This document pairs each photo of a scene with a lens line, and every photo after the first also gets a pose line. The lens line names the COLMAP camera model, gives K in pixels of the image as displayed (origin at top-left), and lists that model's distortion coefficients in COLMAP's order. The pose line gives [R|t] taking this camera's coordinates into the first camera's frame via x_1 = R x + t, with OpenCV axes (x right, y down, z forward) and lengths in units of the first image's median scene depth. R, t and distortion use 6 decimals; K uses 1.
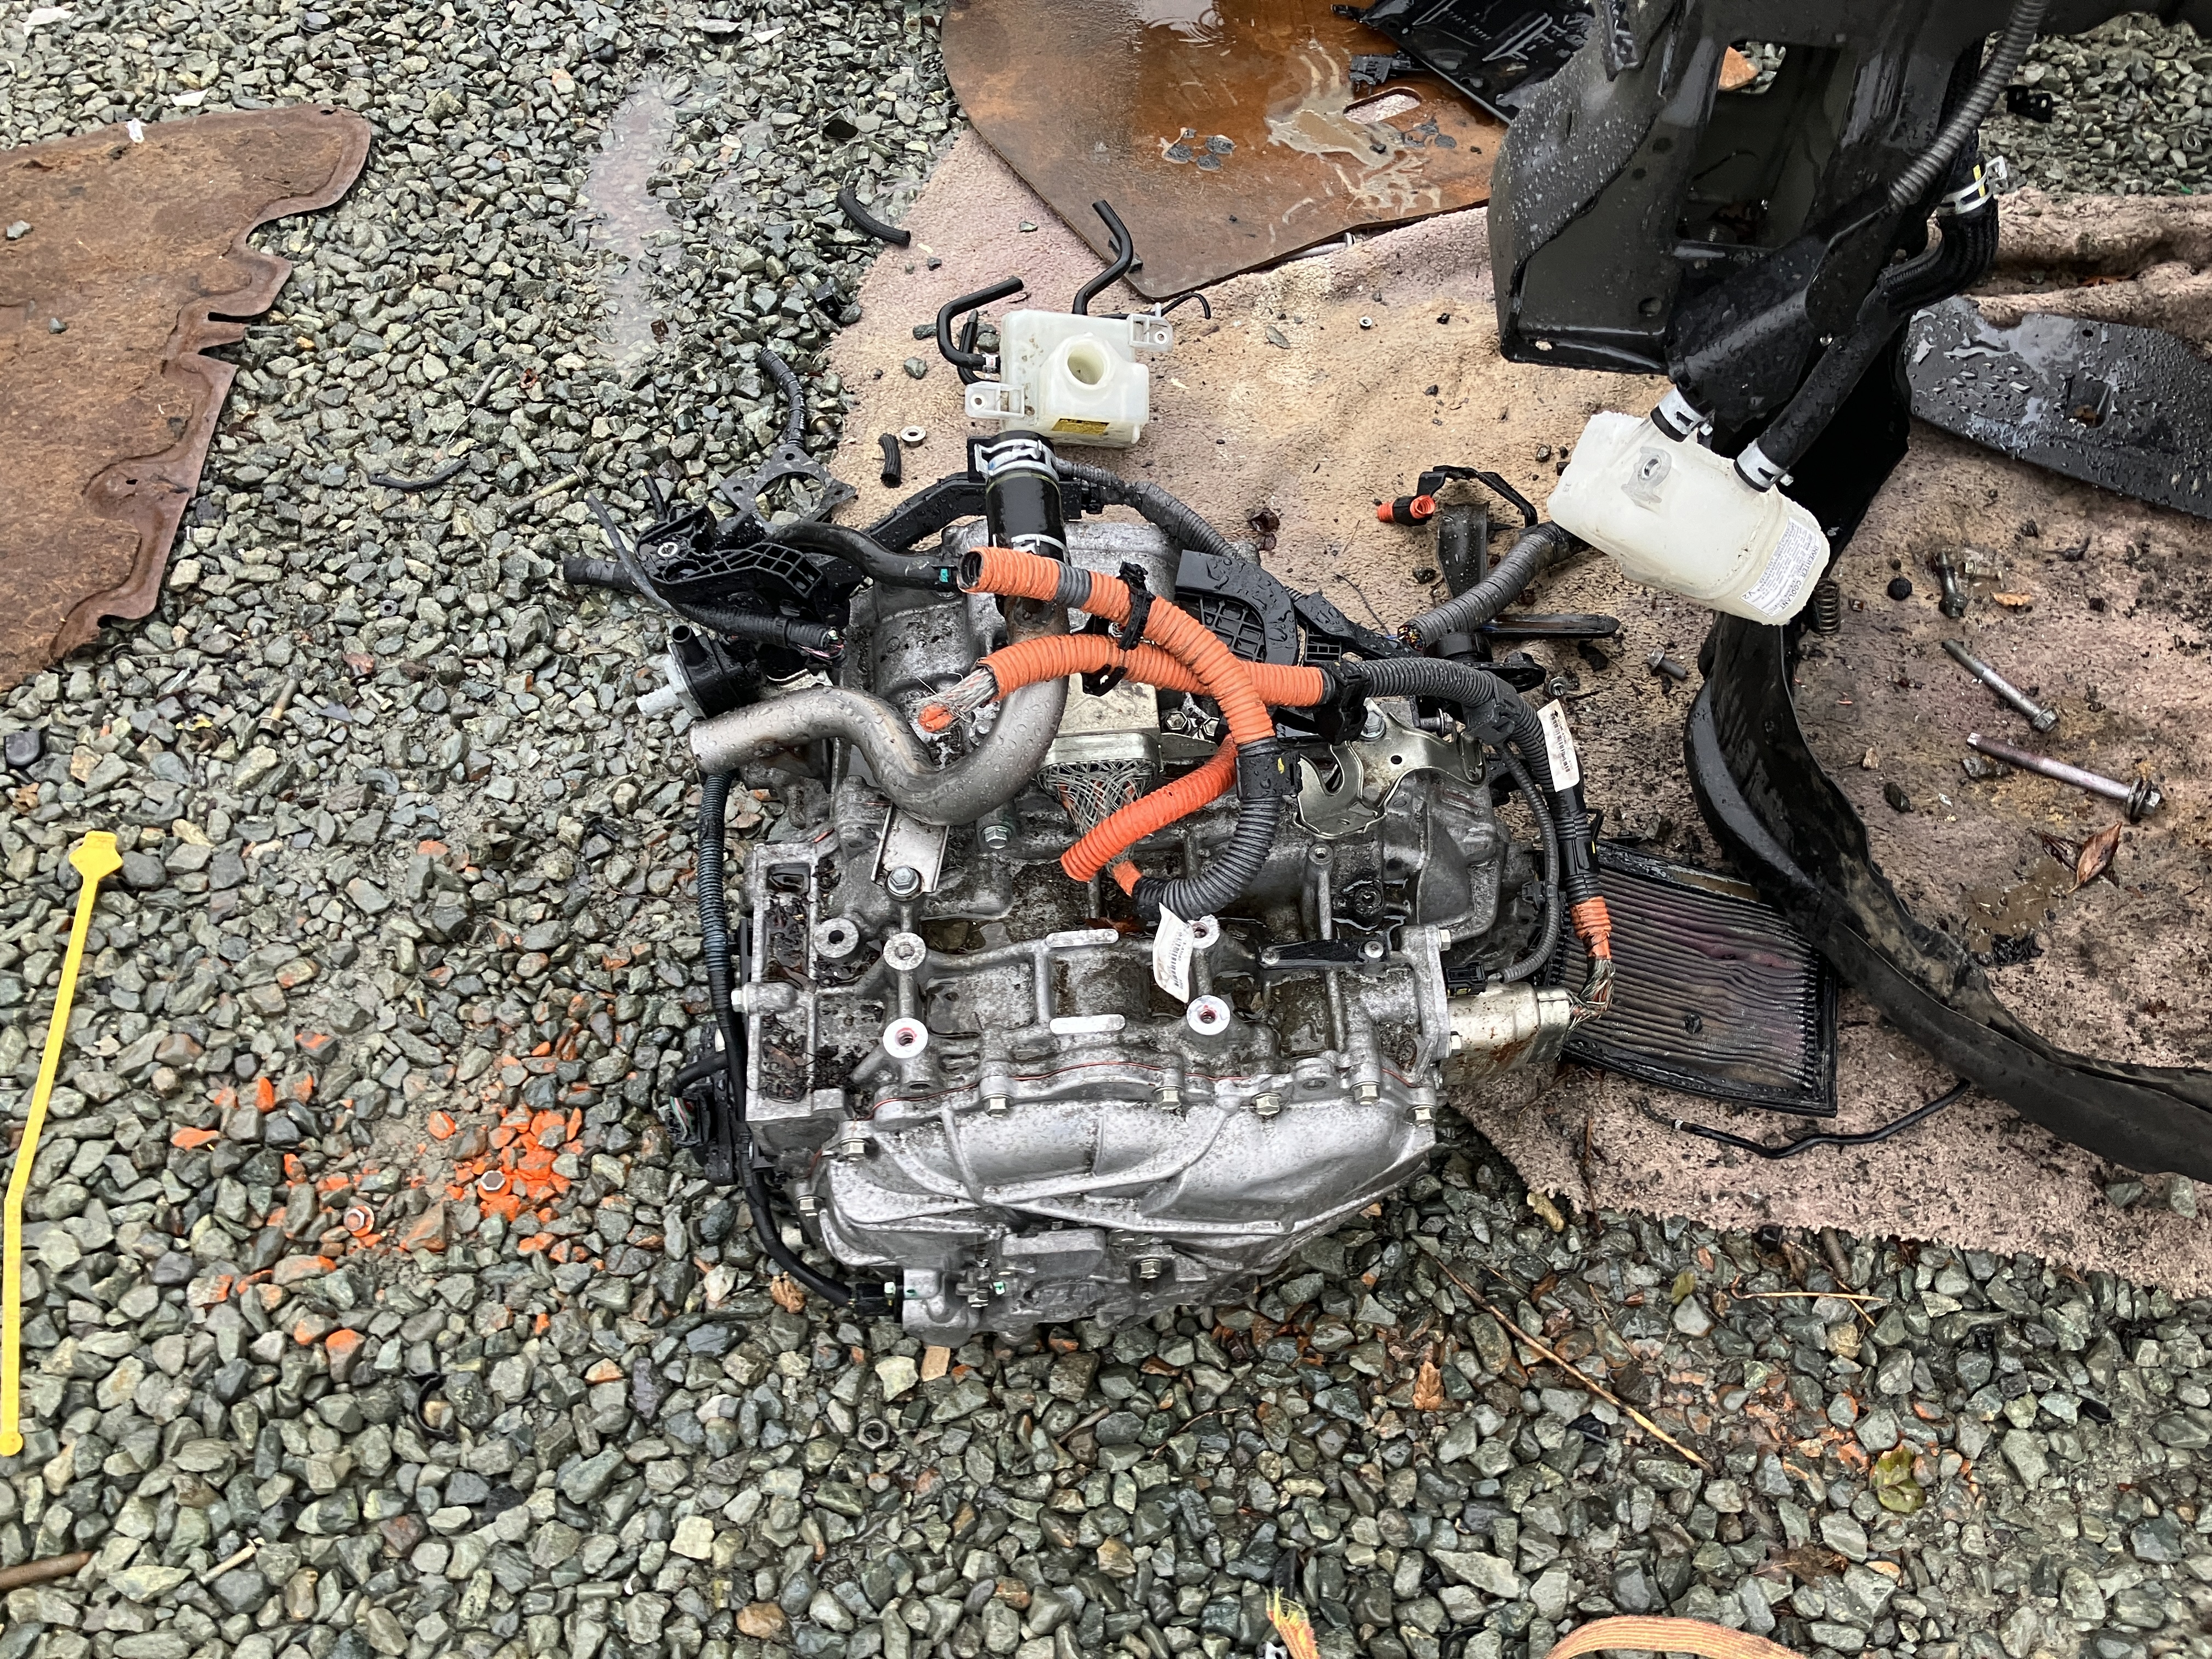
lens RADIAL K [[1816.5, 0, 1105.5], [0, 1816.5, 843.8], [0, 0, 1]] dist [0.000260, 0.020388]
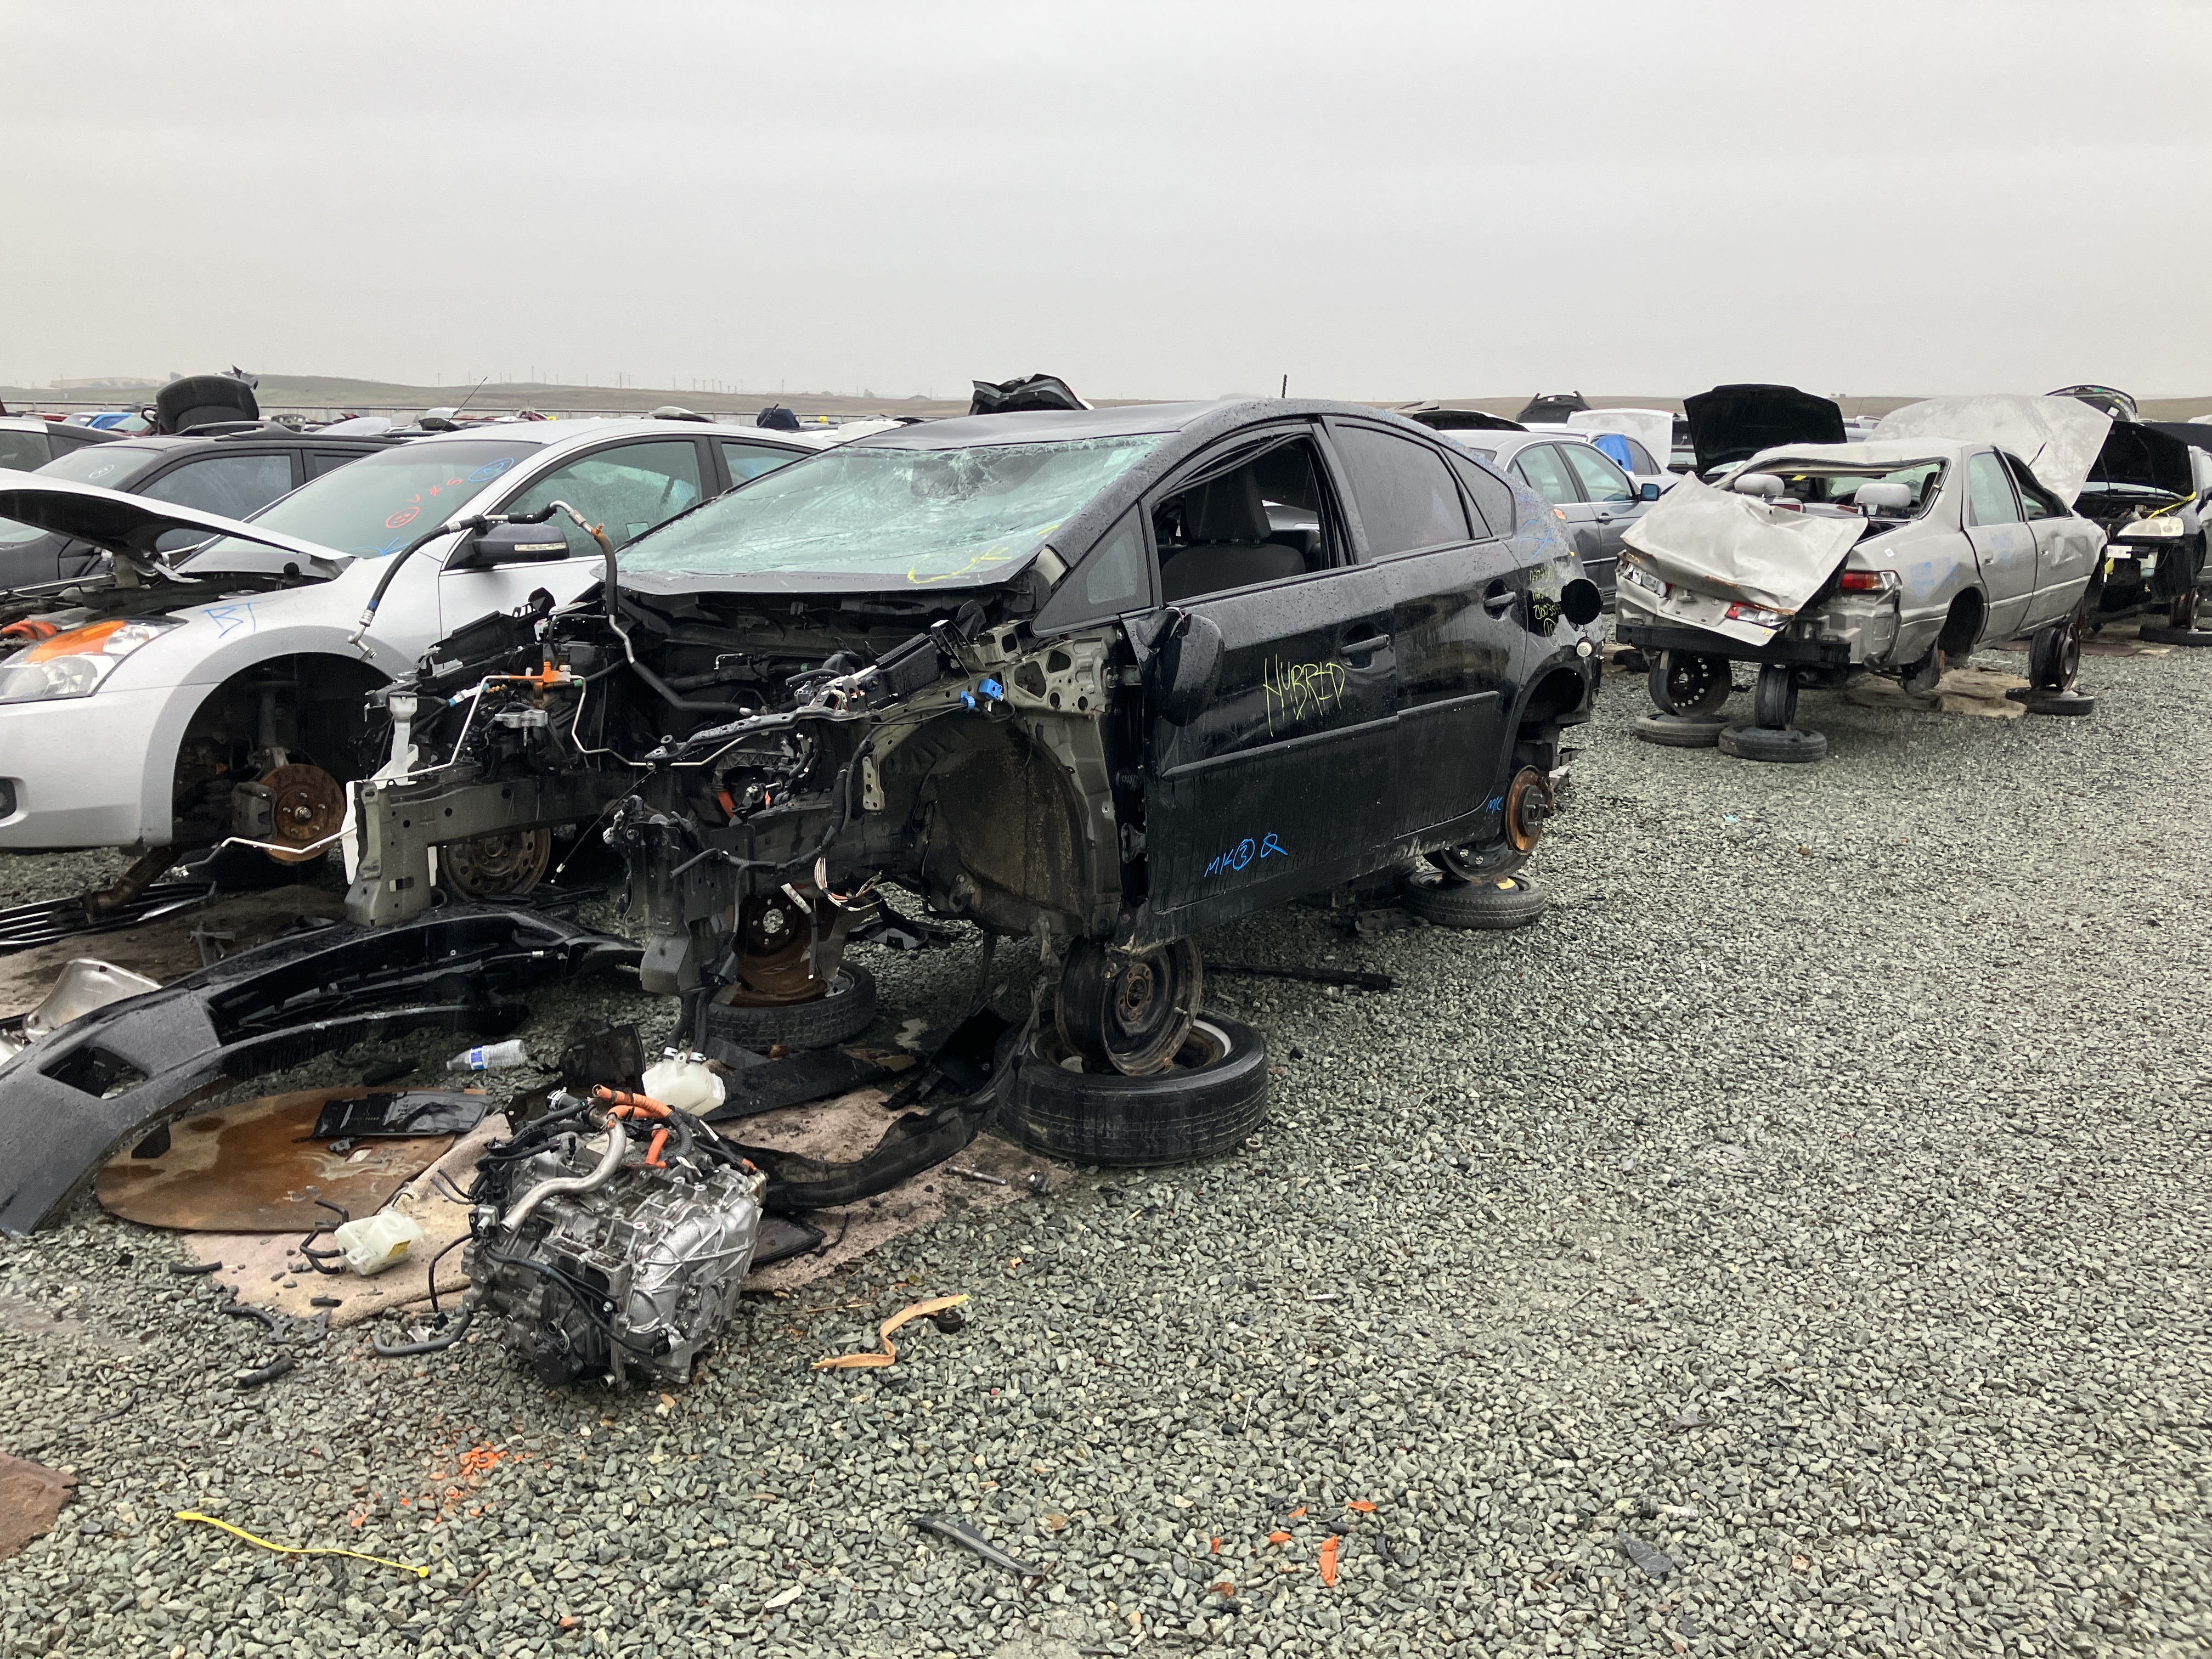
lens RADIAL K [[1748.2, 0, 1099.3], [0, 1748.2, 821.3], [0, 0, 1]] dist [0.109834, -0.434418]
pose [[0.536462, -0.210211, 0.817325, -1.624582], [0.688786, 0.668661, -0.280118, 0.832499], [-0.487630, 0.713234, 0.503502, -1.201453]]
